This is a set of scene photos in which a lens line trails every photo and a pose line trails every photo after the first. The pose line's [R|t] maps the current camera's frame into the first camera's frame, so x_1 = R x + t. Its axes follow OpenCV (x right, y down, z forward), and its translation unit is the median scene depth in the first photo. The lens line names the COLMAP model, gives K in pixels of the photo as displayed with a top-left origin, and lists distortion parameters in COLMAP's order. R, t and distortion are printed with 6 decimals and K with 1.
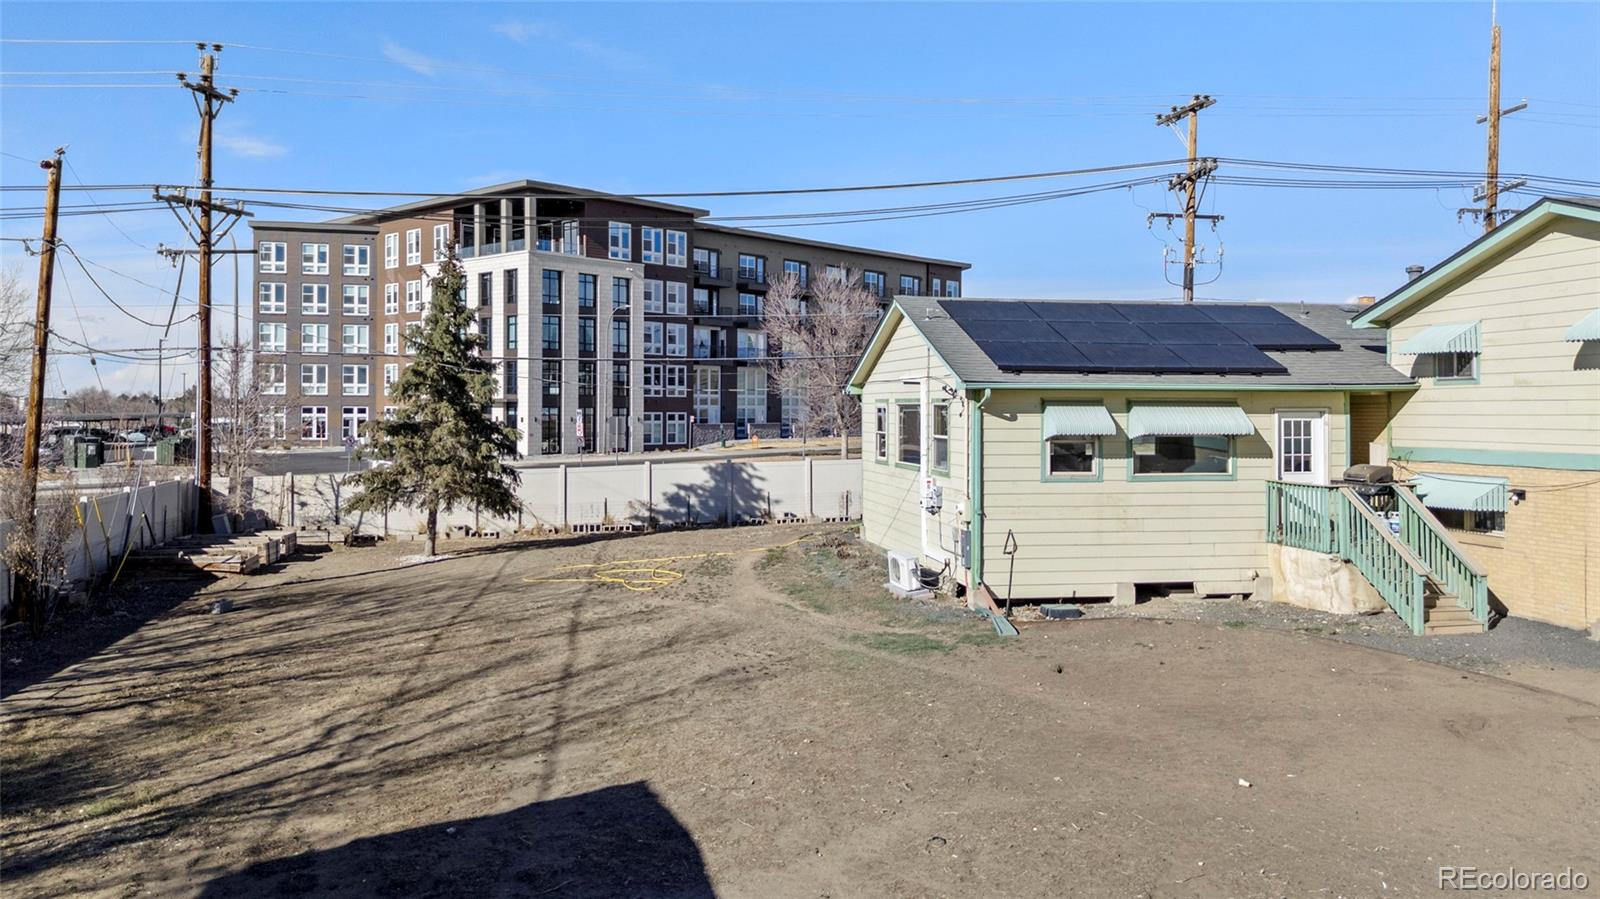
lens RADIAL K [[1193.8, 0, 799.2], [0, 1193.8, 405.8], [0, 0, 1]] dist [0.076083, -0.069273]
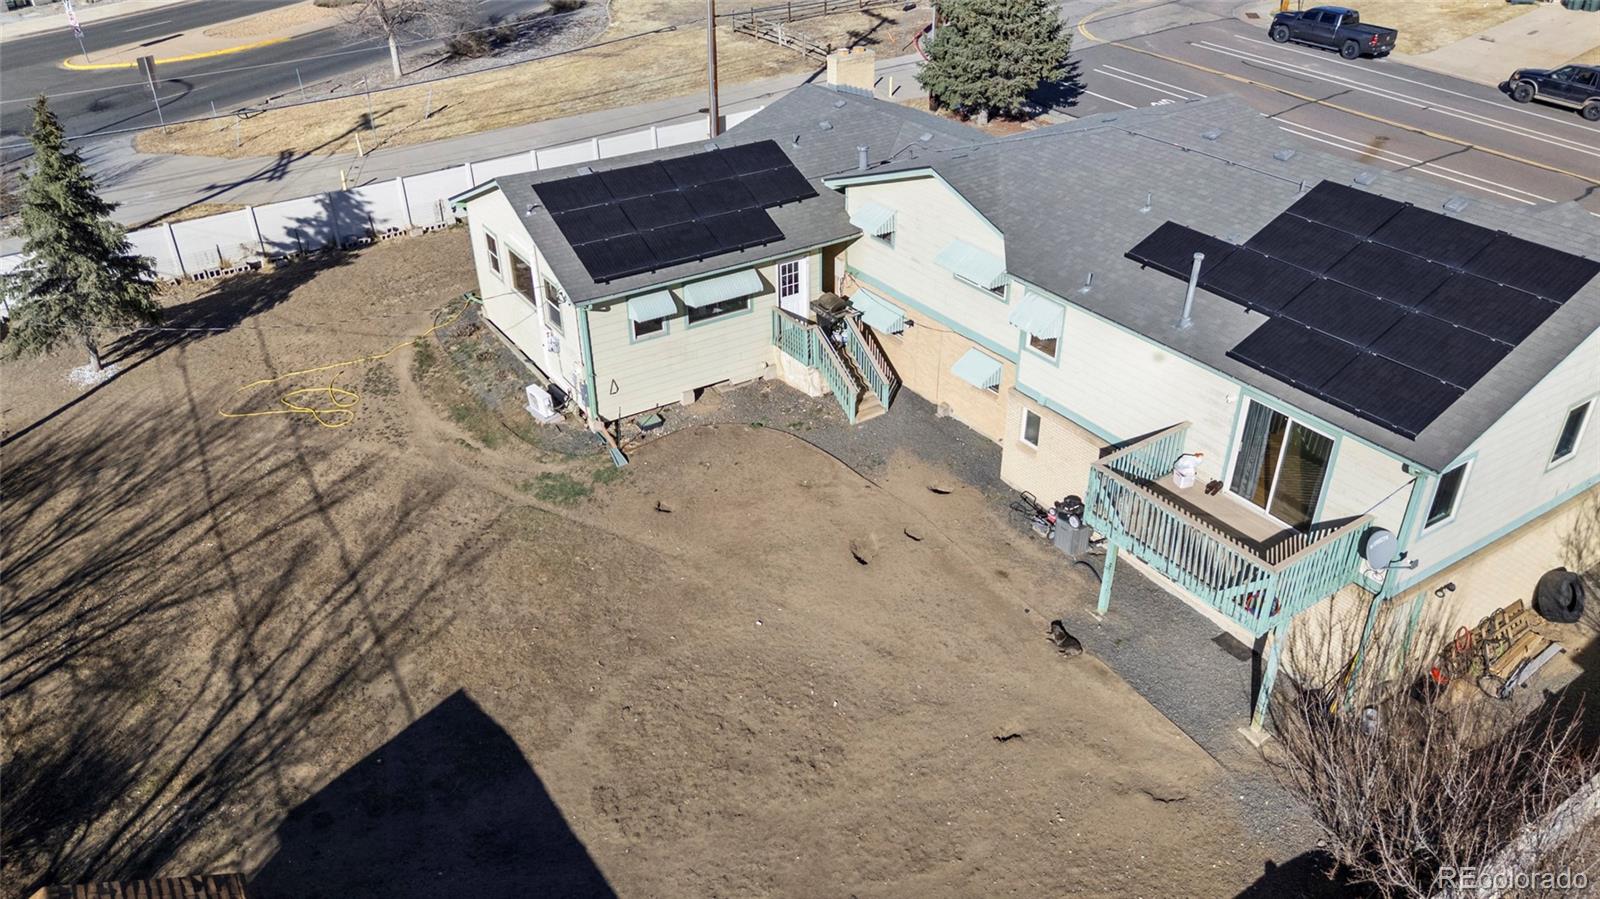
lens RADIAL K [[1193.8, 0, 801.0], [0, 1193.8, 449.8], [0, 0, 1]] dist [0.076083, -0.069273]
pose [[0.928333, -0.201252, 0.312564, -0.087915], [0.006847, 0.849904, 0.526894, -0.594884], [-0.371688, -0.486992, 0.790371, -0.300947]]
